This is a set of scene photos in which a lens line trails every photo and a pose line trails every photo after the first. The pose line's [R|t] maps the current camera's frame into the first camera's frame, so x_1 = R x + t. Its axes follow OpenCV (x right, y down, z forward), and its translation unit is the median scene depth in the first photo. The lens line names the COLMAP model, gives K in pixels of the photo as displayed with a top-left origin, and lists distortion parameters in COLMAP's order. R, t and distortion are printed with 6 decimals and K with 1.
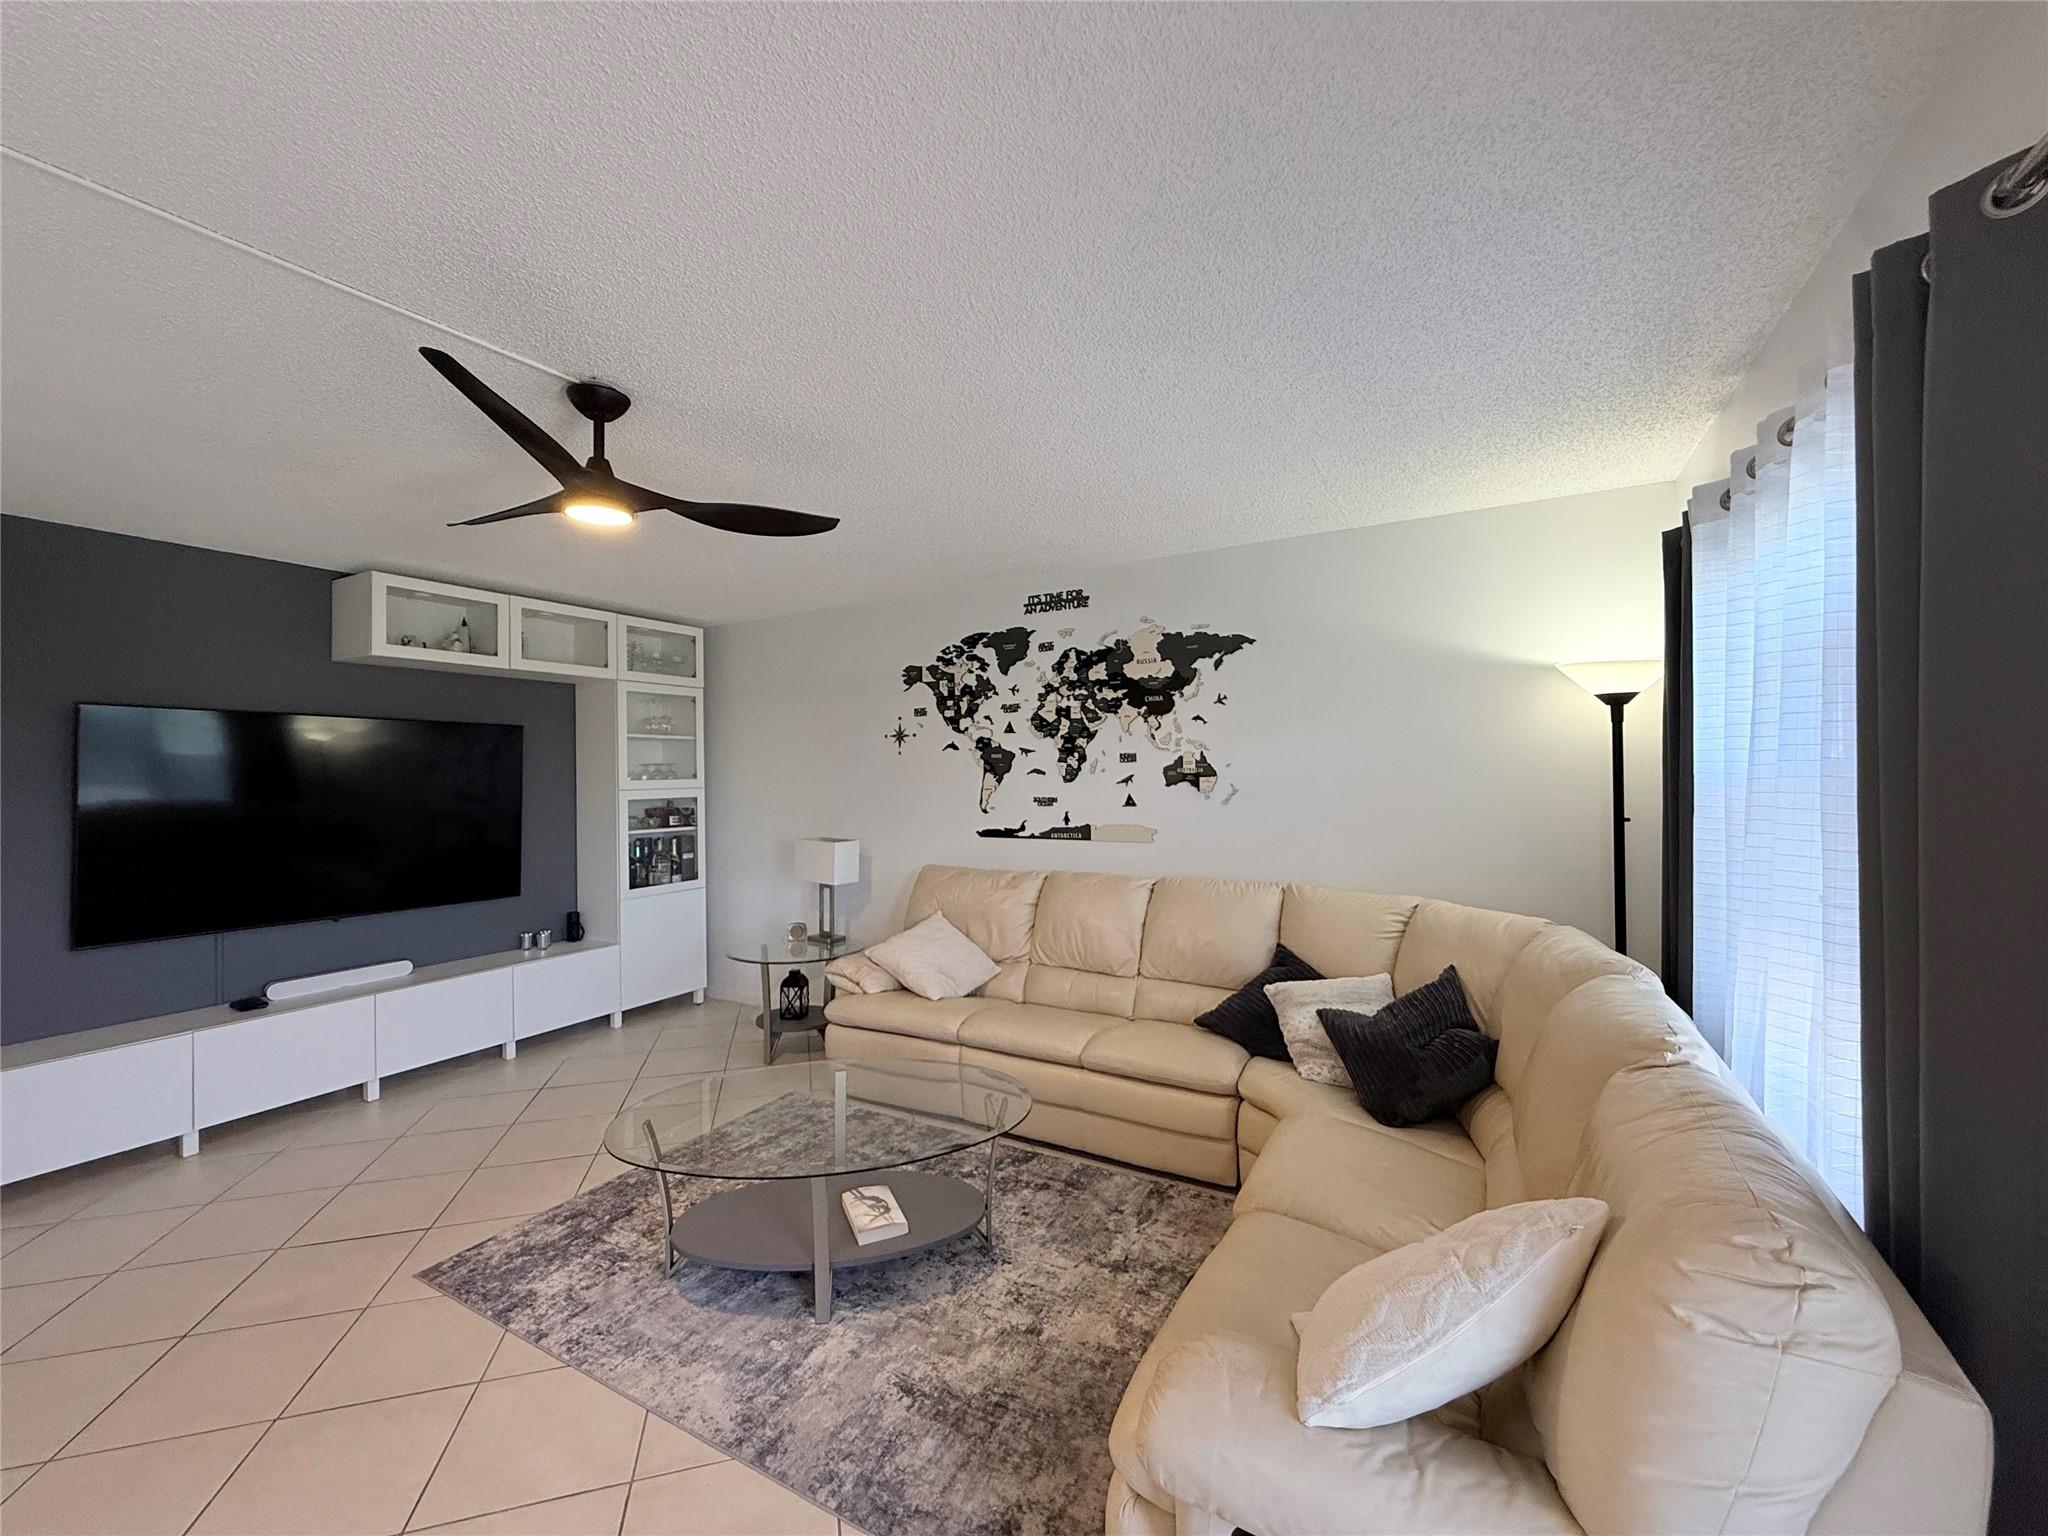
lens RADIAL K [[809.8, 0, 1009.5], [0, 809.8, 770.3], [0, 0, 1]] dist [-0.006246, -0.000014]
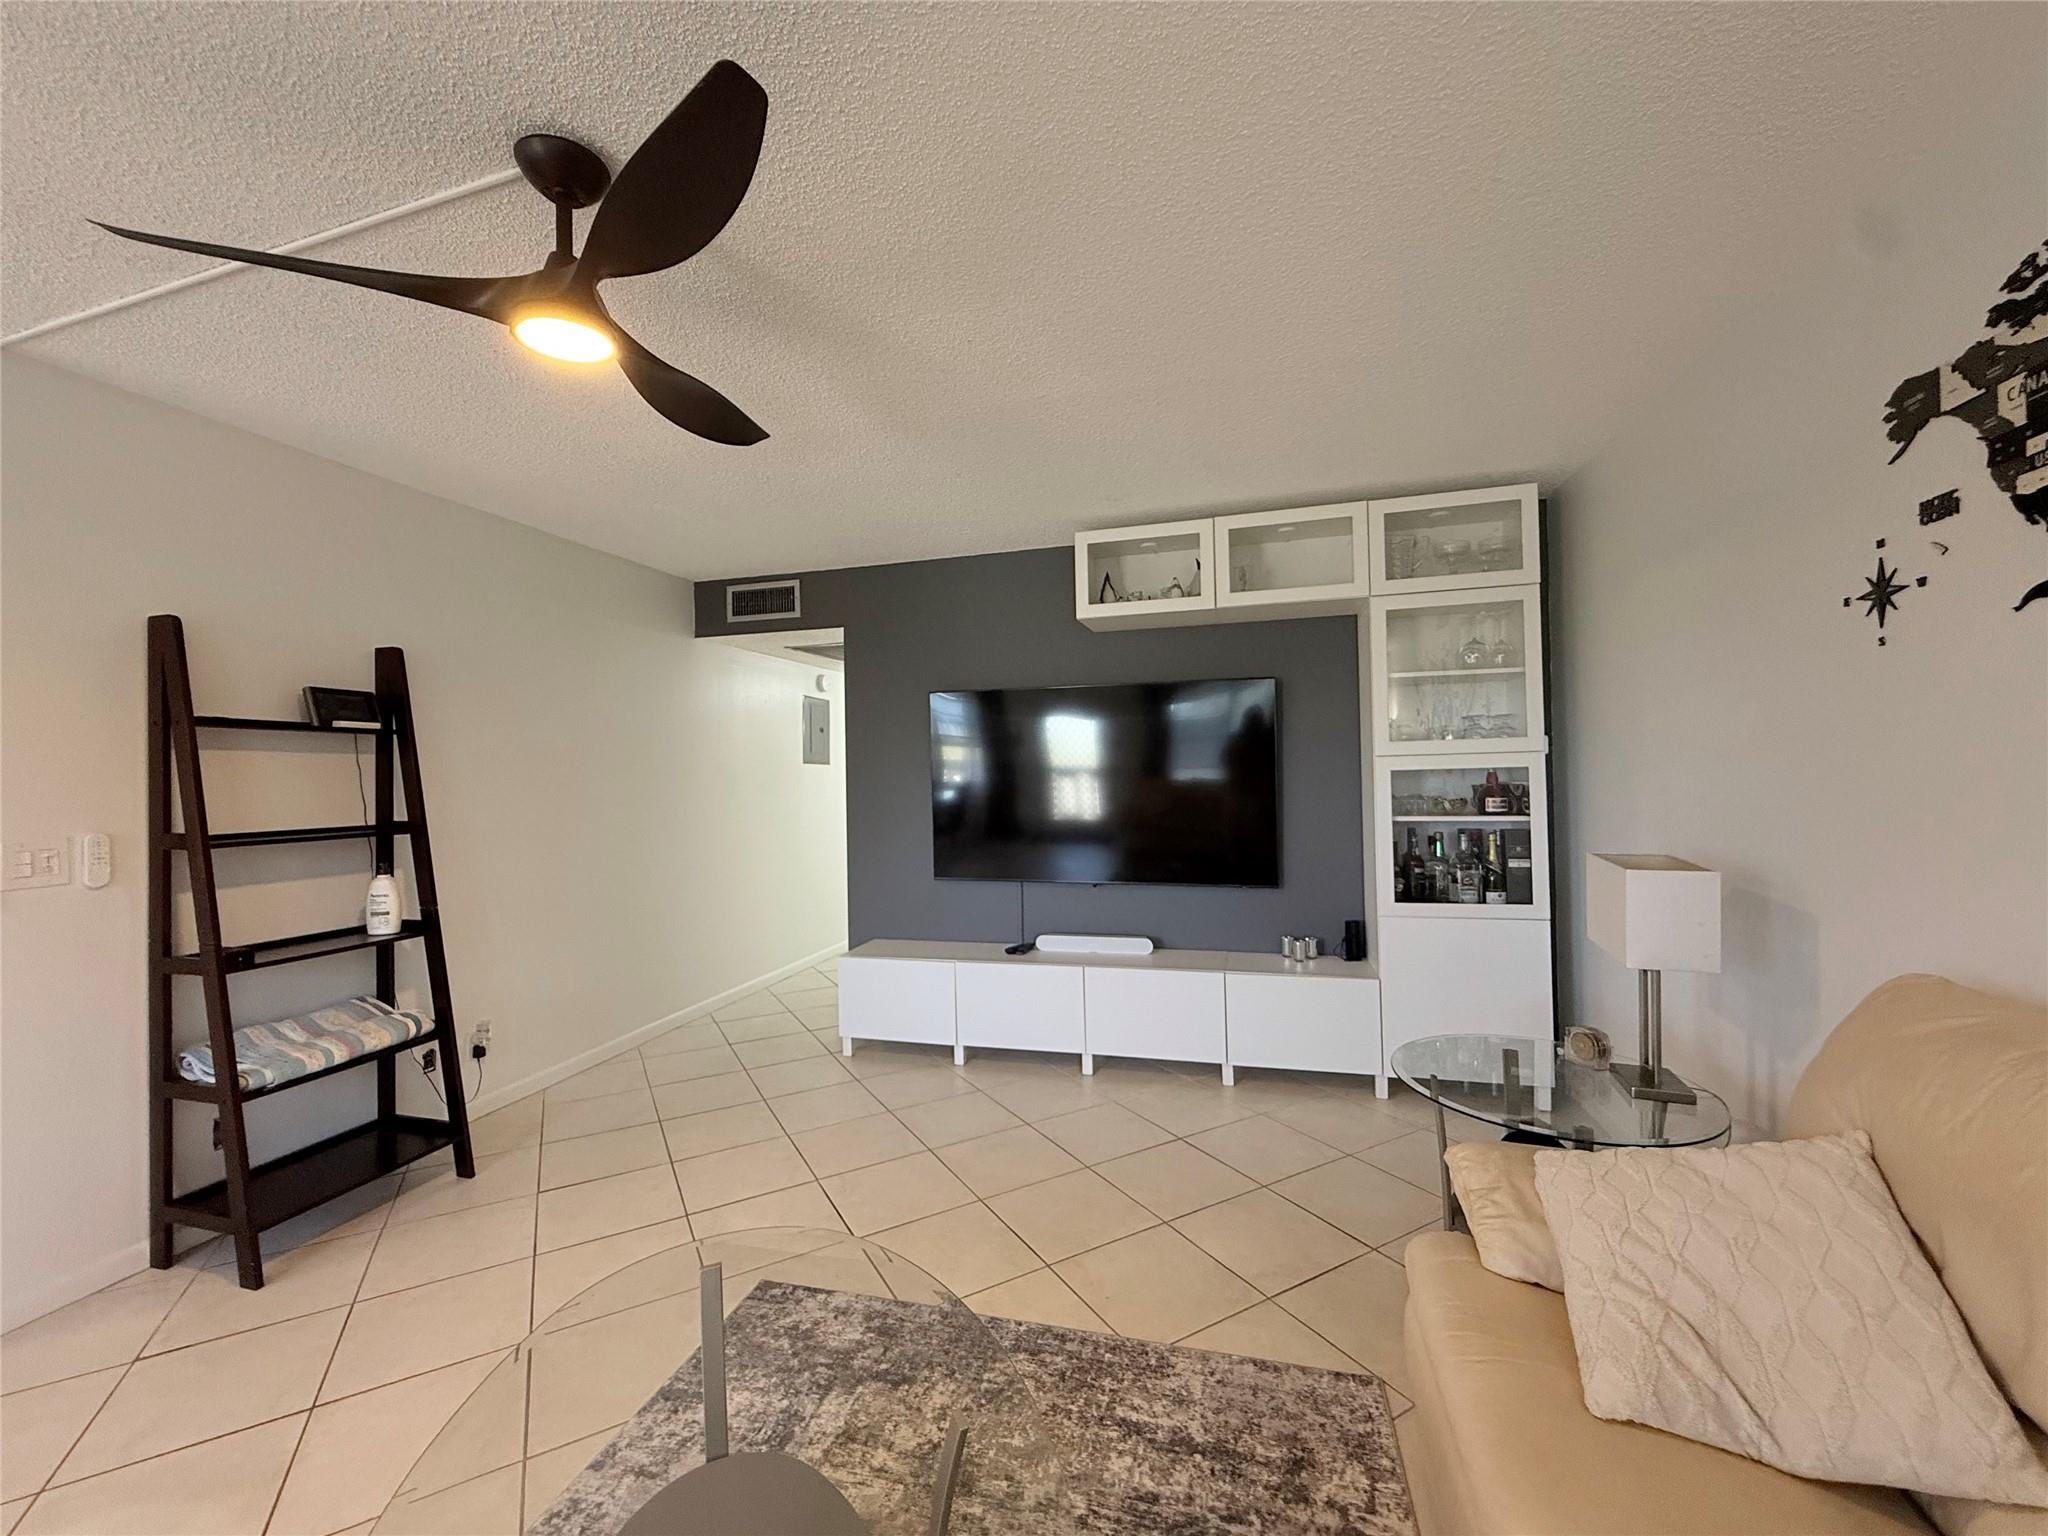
lens RADIAL K [[809.8, 0, 1042.9], [0, 809.8, 763.9], [0, 0, 1]] dist [-0.006246, -0.000014]
pose [[0.242476, -0.004354, -0.970148, 0.127254], [0.023128, 0.999732, 0.001294, 0.025633], [0.969882, -0.022752, 0.242512, 0.604899]]
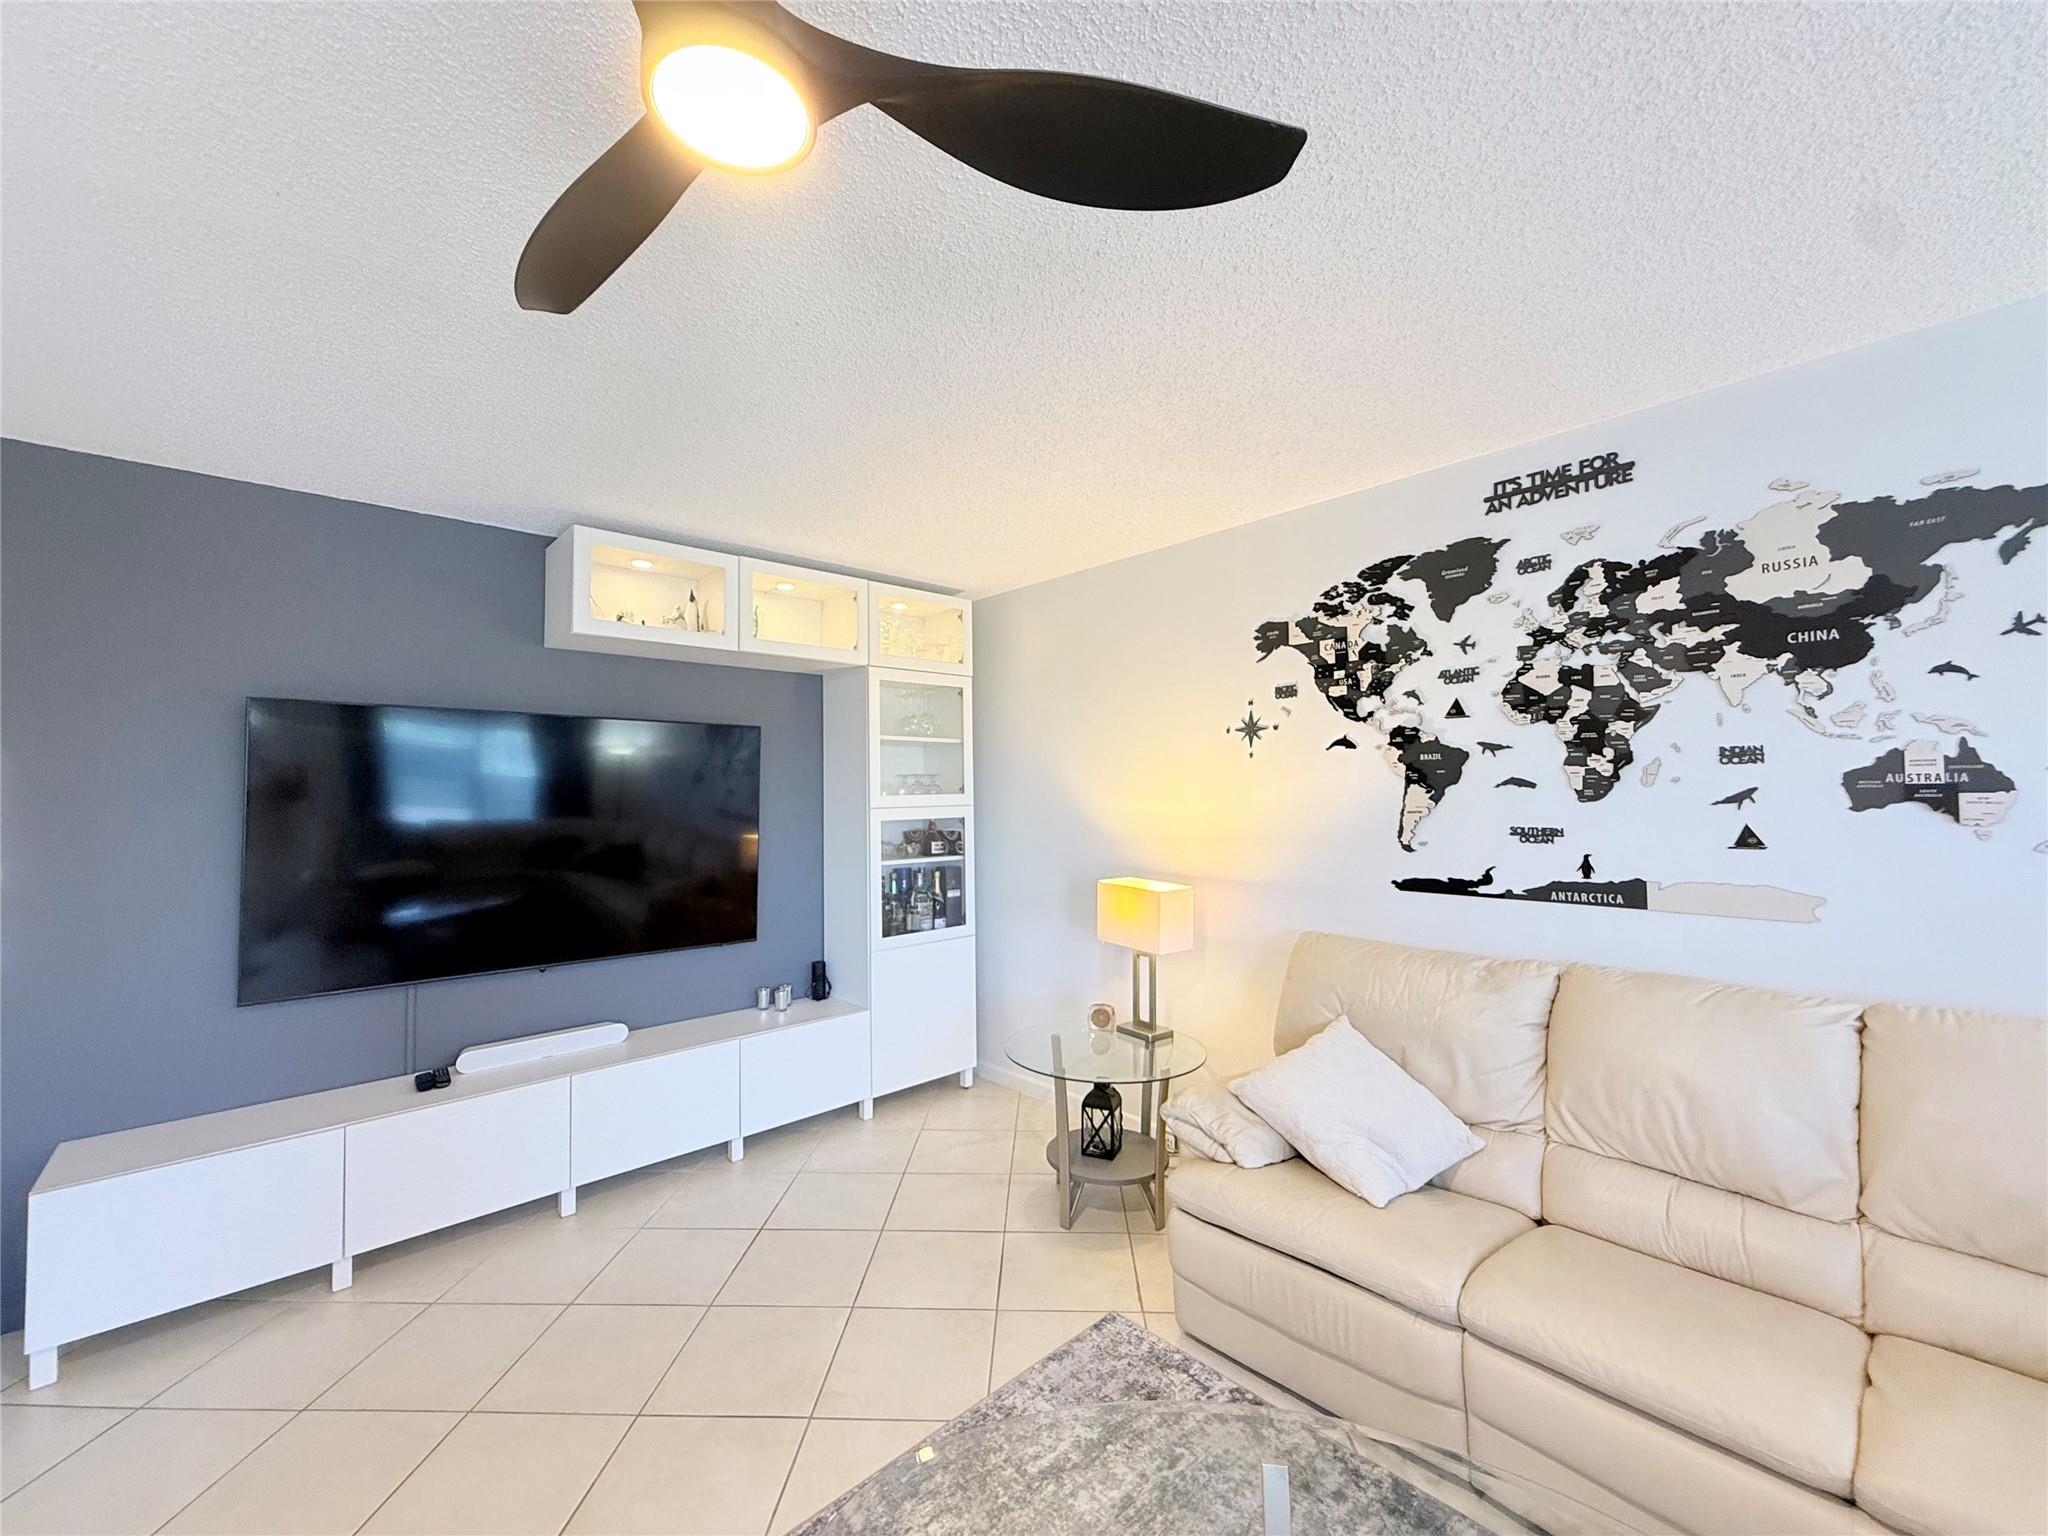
lens RADIAL K [[809.8, 0, 995.1], [0, 809.8, 759.6], [0, 0, 1]] dist [-0.006246, -0.000014]
pose [[0.946074, -0.011946, -0.323730, -0.130300], [0.002146, 0.999529, -0.030610, 0.002217], [0.323943, 0.028264, 0.945654, 0.334332]]
